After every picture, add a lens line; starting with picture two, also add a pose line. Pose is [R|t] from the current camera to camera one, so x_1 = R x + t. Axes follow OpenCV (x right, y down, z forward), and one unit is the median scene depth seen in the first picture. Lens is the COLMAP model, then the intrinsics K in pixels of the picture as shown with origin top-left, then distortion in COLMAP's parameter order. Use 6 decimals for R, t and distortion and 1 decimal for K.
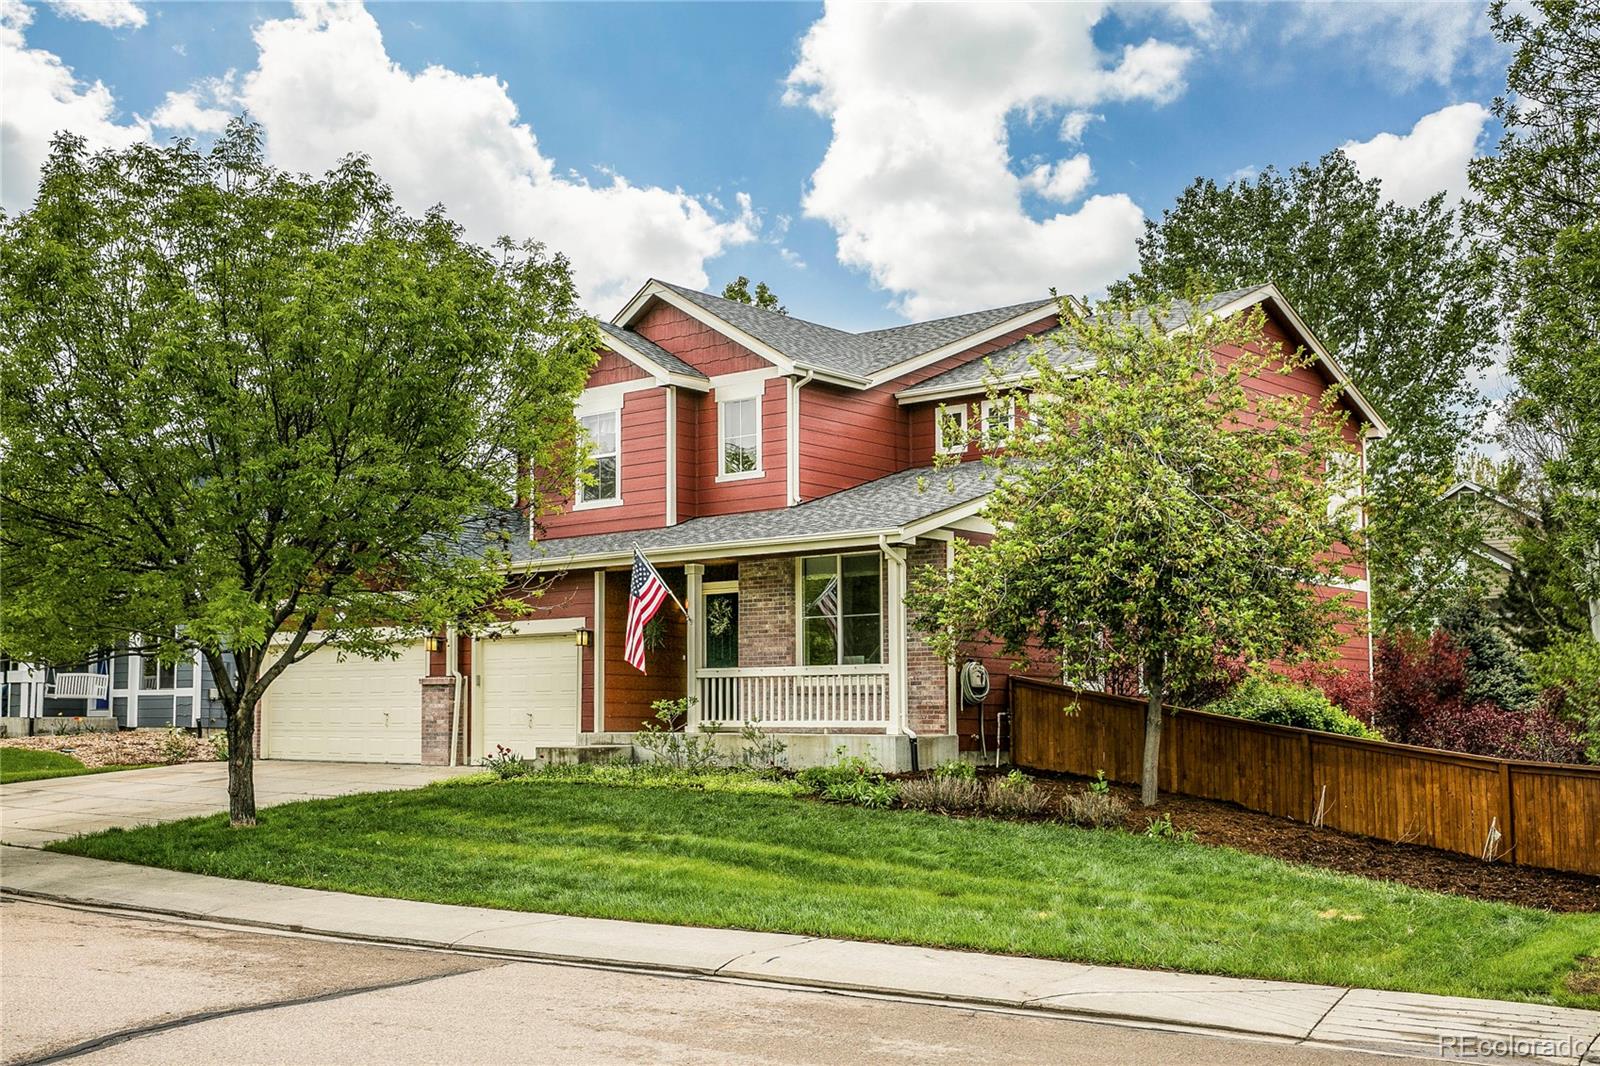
lens RADIAL K [[1859.4, 0, 800.0], [0, 1859.4, 533.0], [0, 0, 1]] dist [0.014398, 0.034091]
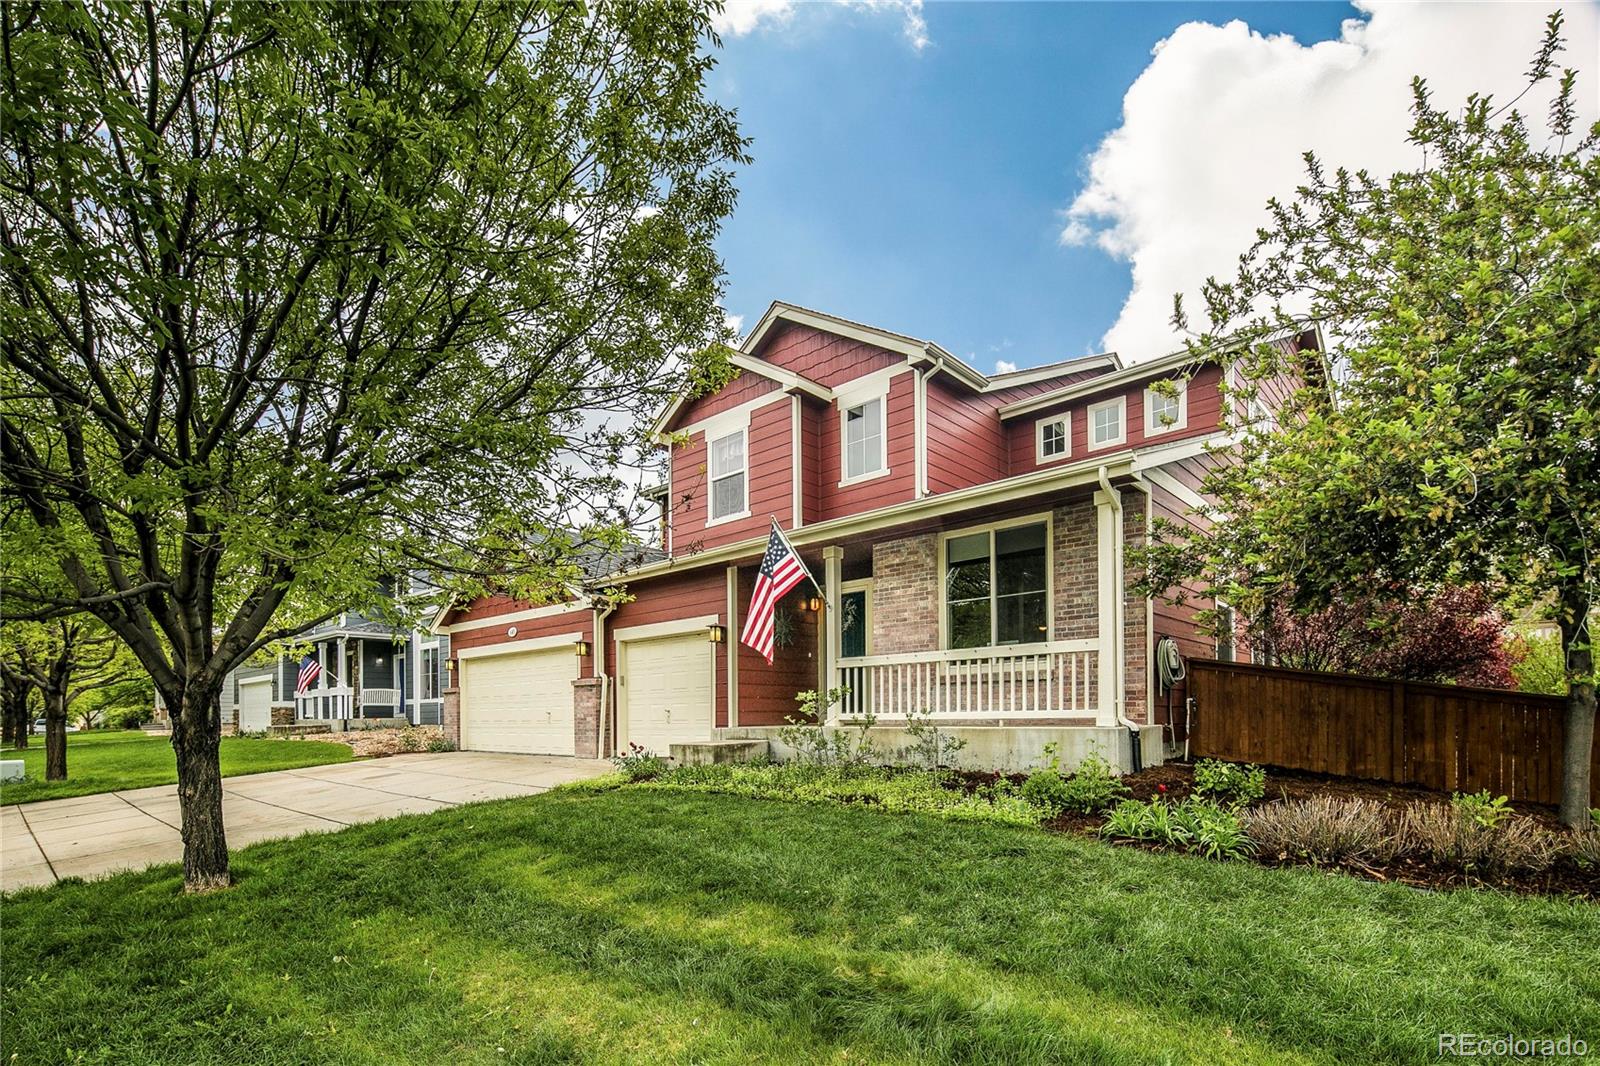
lens RADIAL K [[764.9, 0, 799.2], [0, 764.9, 583.5], [0, 0, 1]] dist [-0.000135, -0.000042]
pose [[0.999818, -0.019010, -0.001354, -0.071309], [0.018879, 0.997624, -0.066263, 0.058488], [0.002610, 0.066226, 0.997801, 0.589514]]
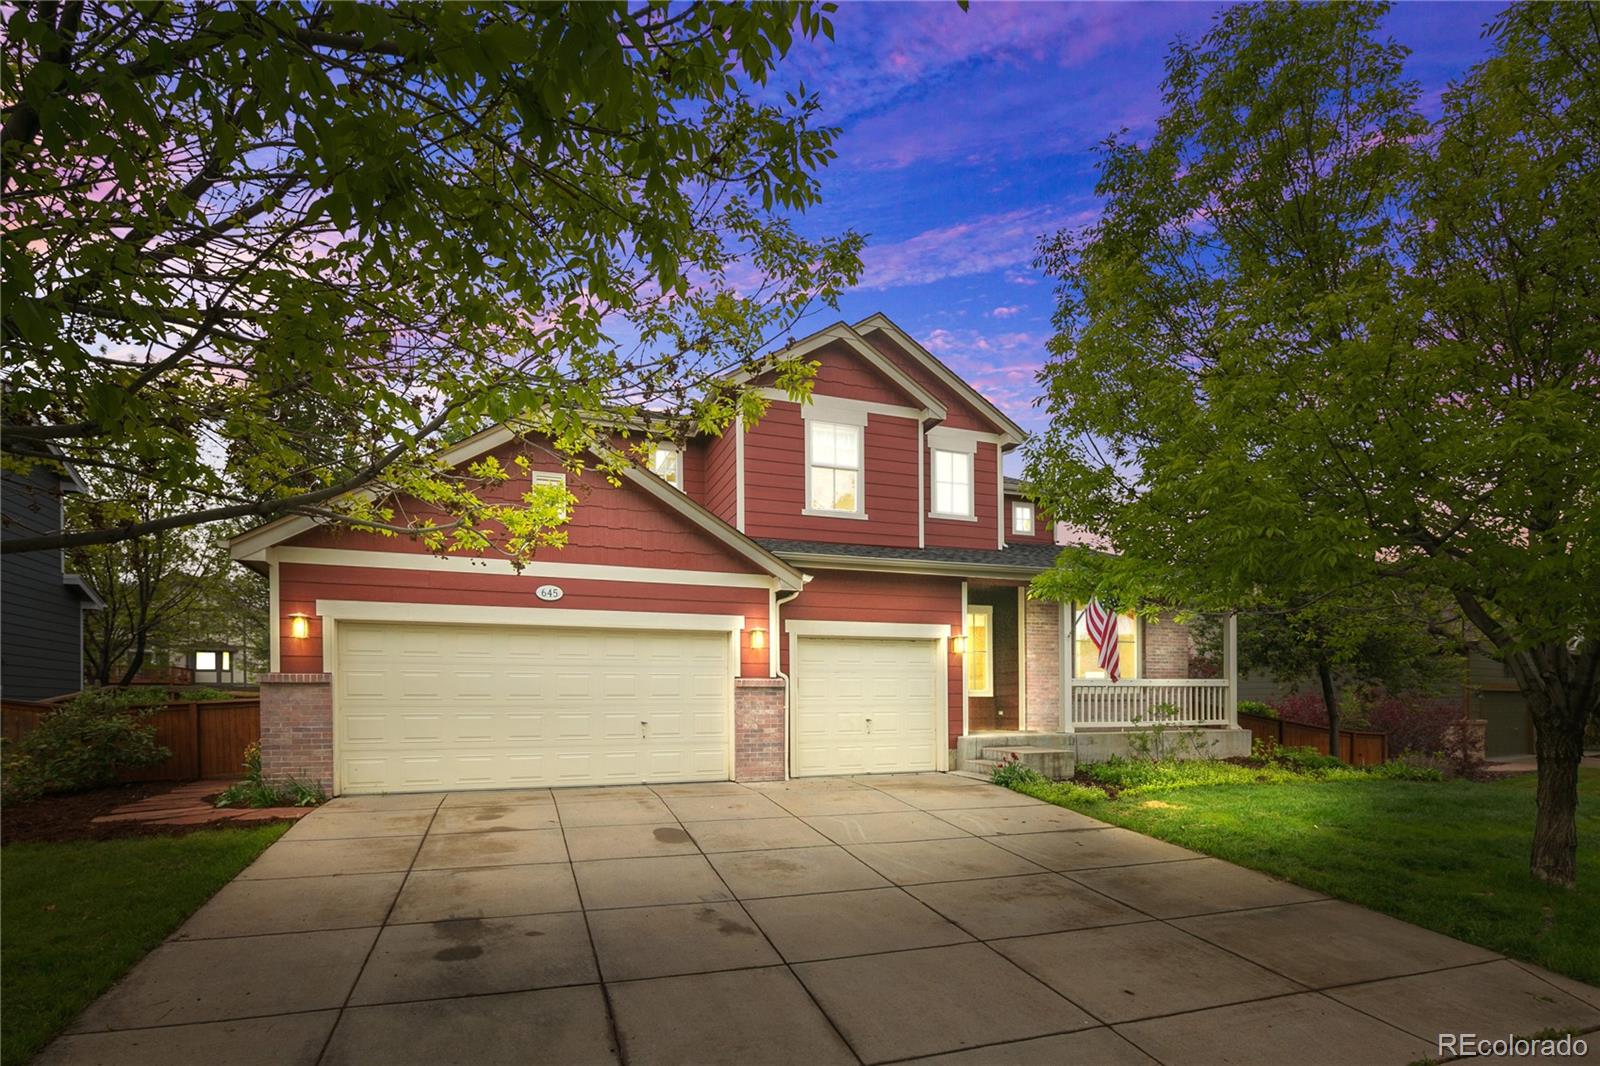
lens RADIAL K [[770.8, 0, 800.0], [0, 770.8, 533.0], [0, 0, 1]] dist [-0.000222, -0.000124]
pose [[0.464767, 0.187676, 0.865315, -0.571159], [-0.081305, 0.982195, -0.169356, 0.077240], [-0.881692, 0.008357, 0.471751, 0.894688]]
